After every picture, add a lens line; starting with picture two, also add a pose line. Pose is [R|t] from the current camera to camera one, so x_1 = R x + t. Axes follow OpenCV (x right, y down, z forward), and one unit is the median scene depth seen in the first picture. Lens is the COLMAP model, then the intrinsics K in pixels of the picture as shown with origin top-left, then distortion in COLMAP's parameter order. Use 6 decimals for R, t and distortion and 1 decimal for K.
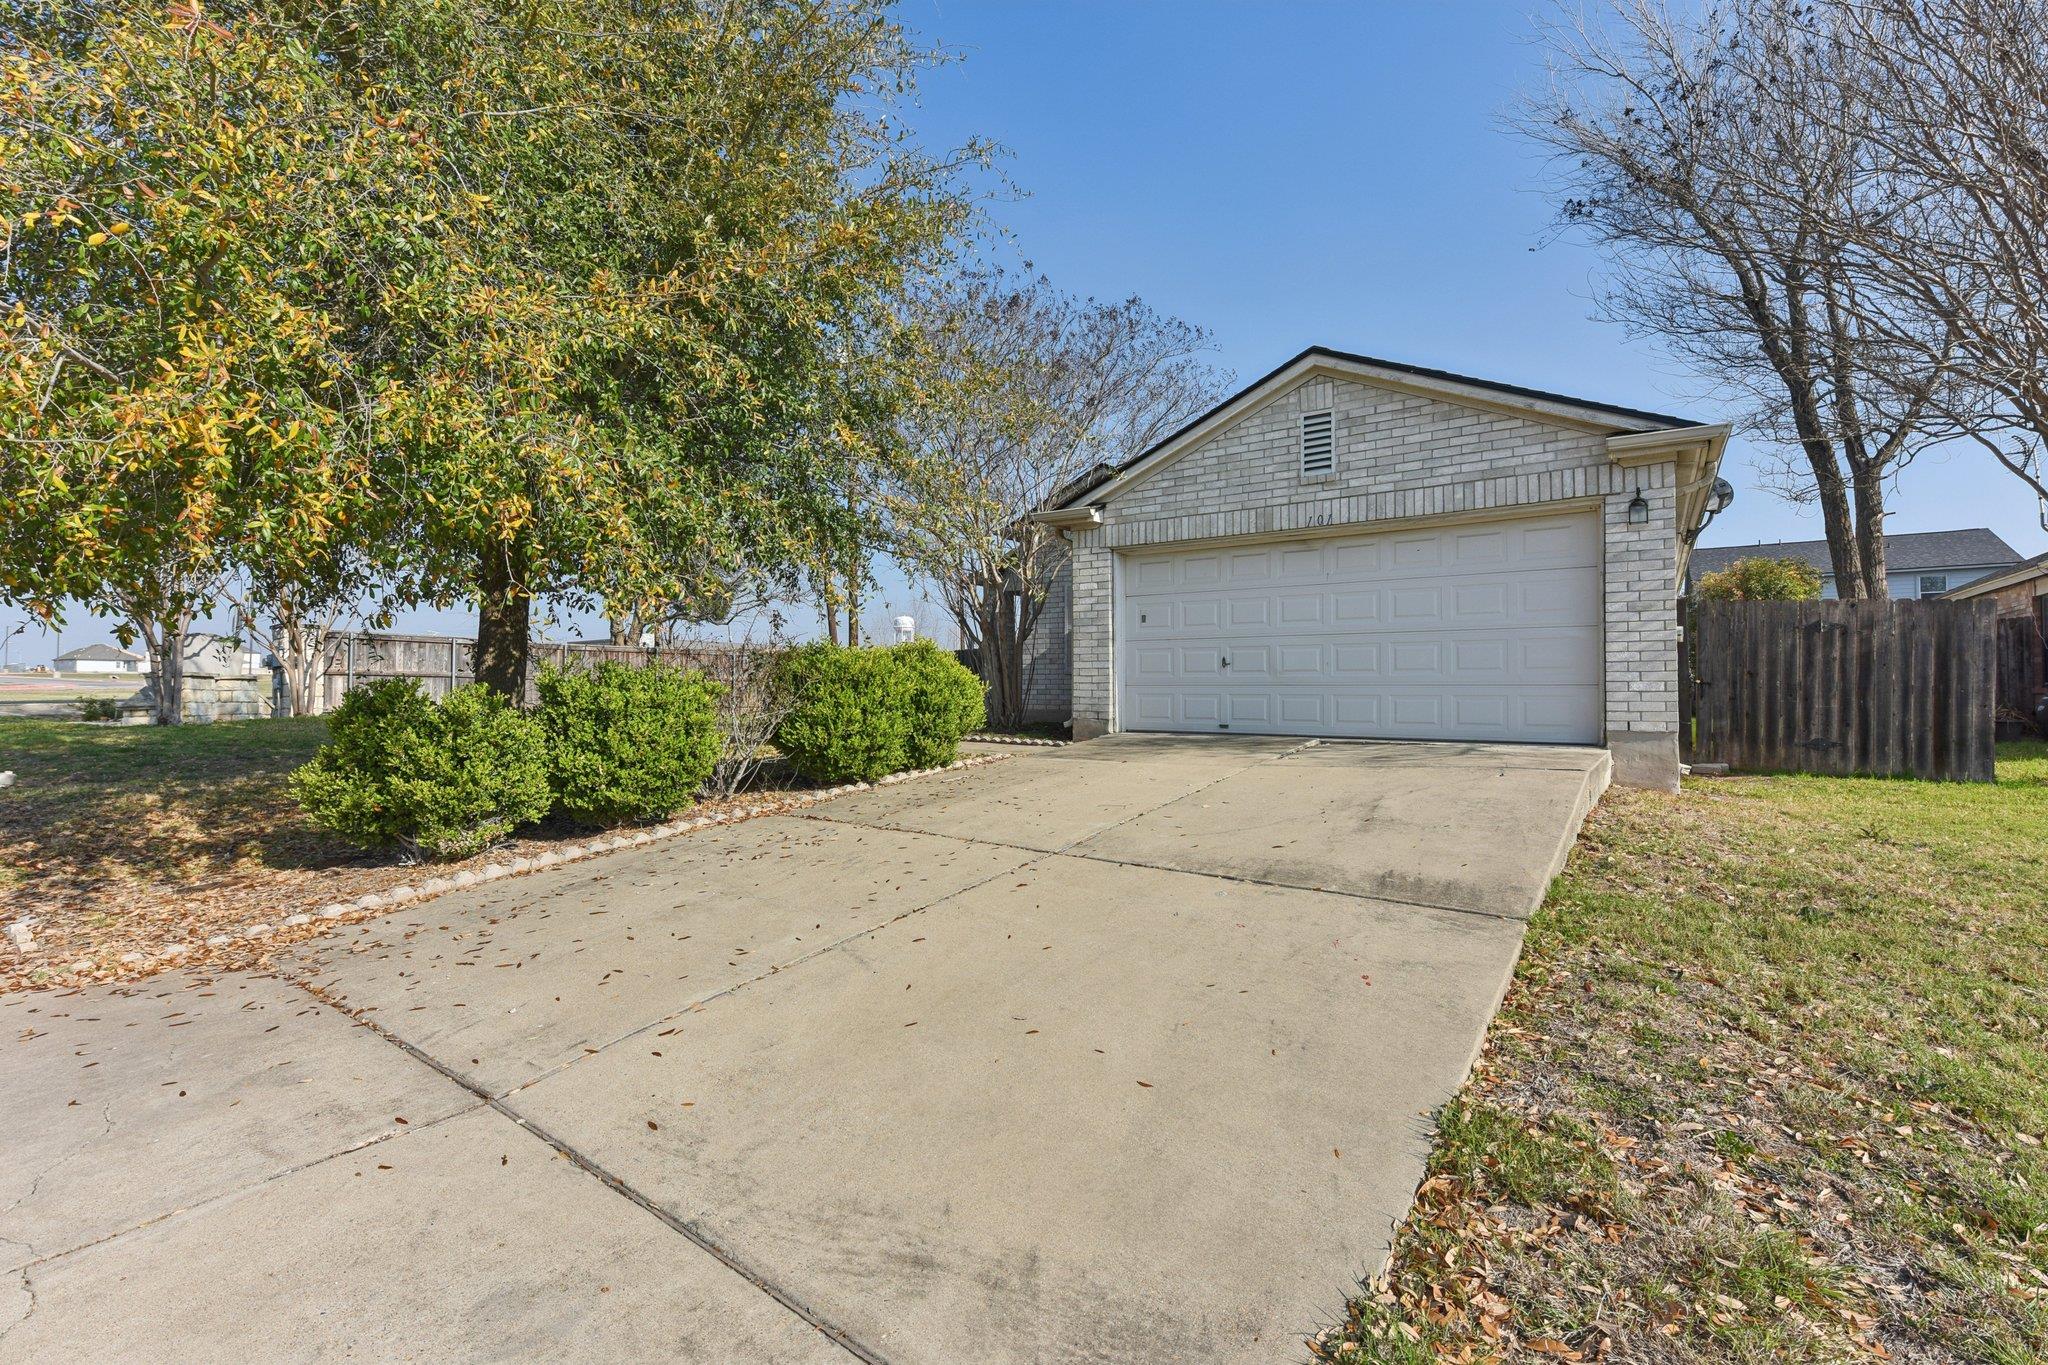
lens RADIAL K [[870.1, 0, 1030.3], [0, 870.1, 678.1], [0, 0, 1]] dist [0.000624, 0.000075]
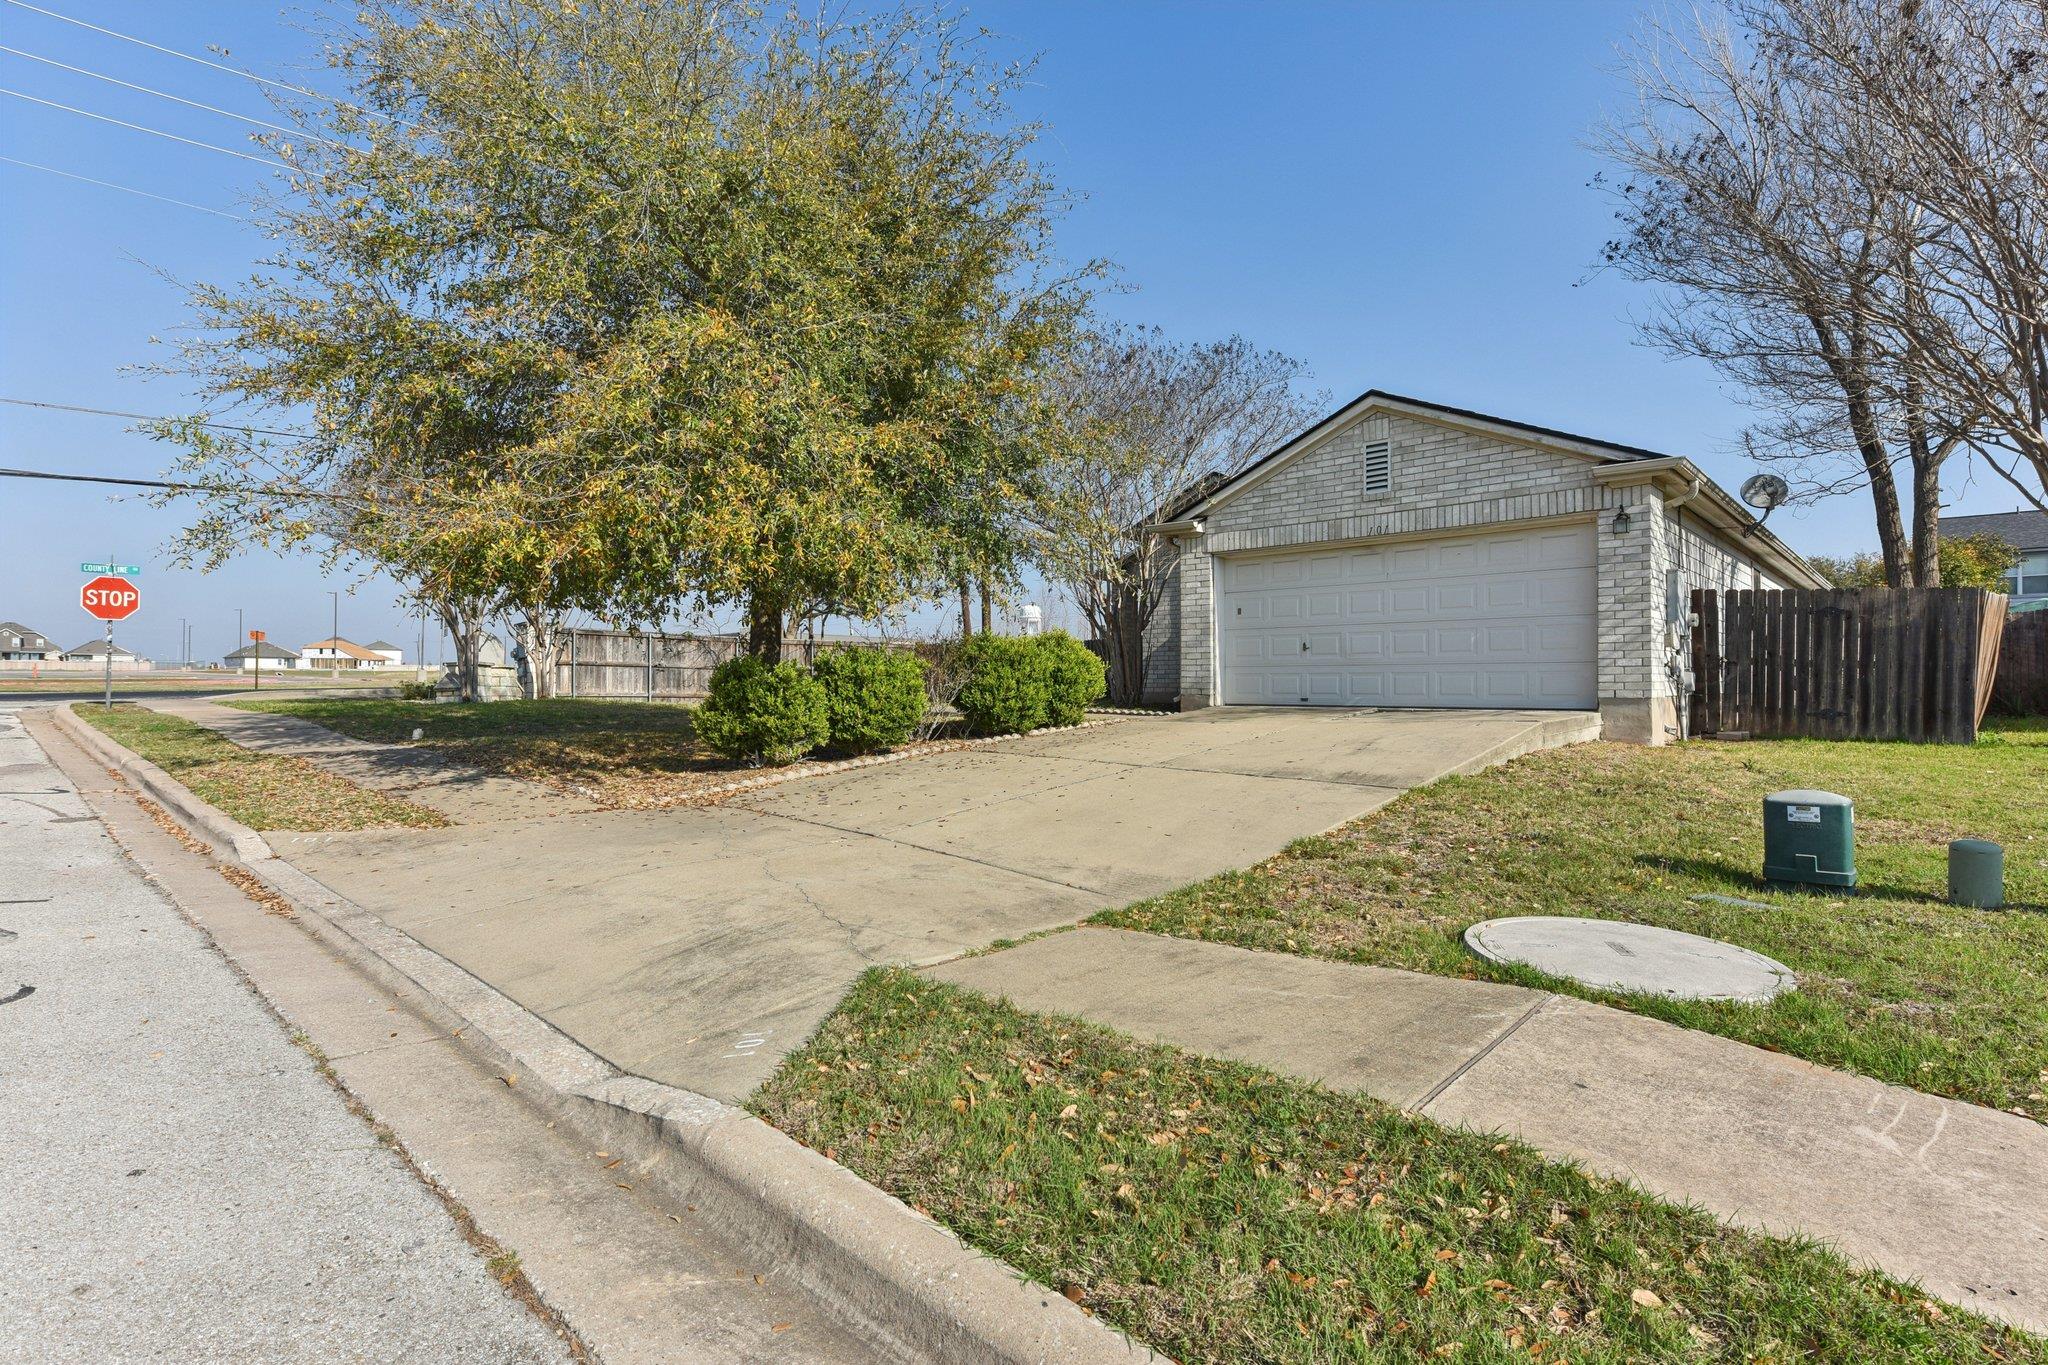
lens RADIAL K [[963.7, 0, 1031.6], [0, 963.7, 686.2], [0, 0, 1]] dist [-0.001626, -0.000277]
pose [[0.989846, -0.000869, -0.142143, 0.043400], [0.002871, 0.999900, 0.013883, 0.019893], [0.142116, -0.014150, 0.989749, -0.448215]]
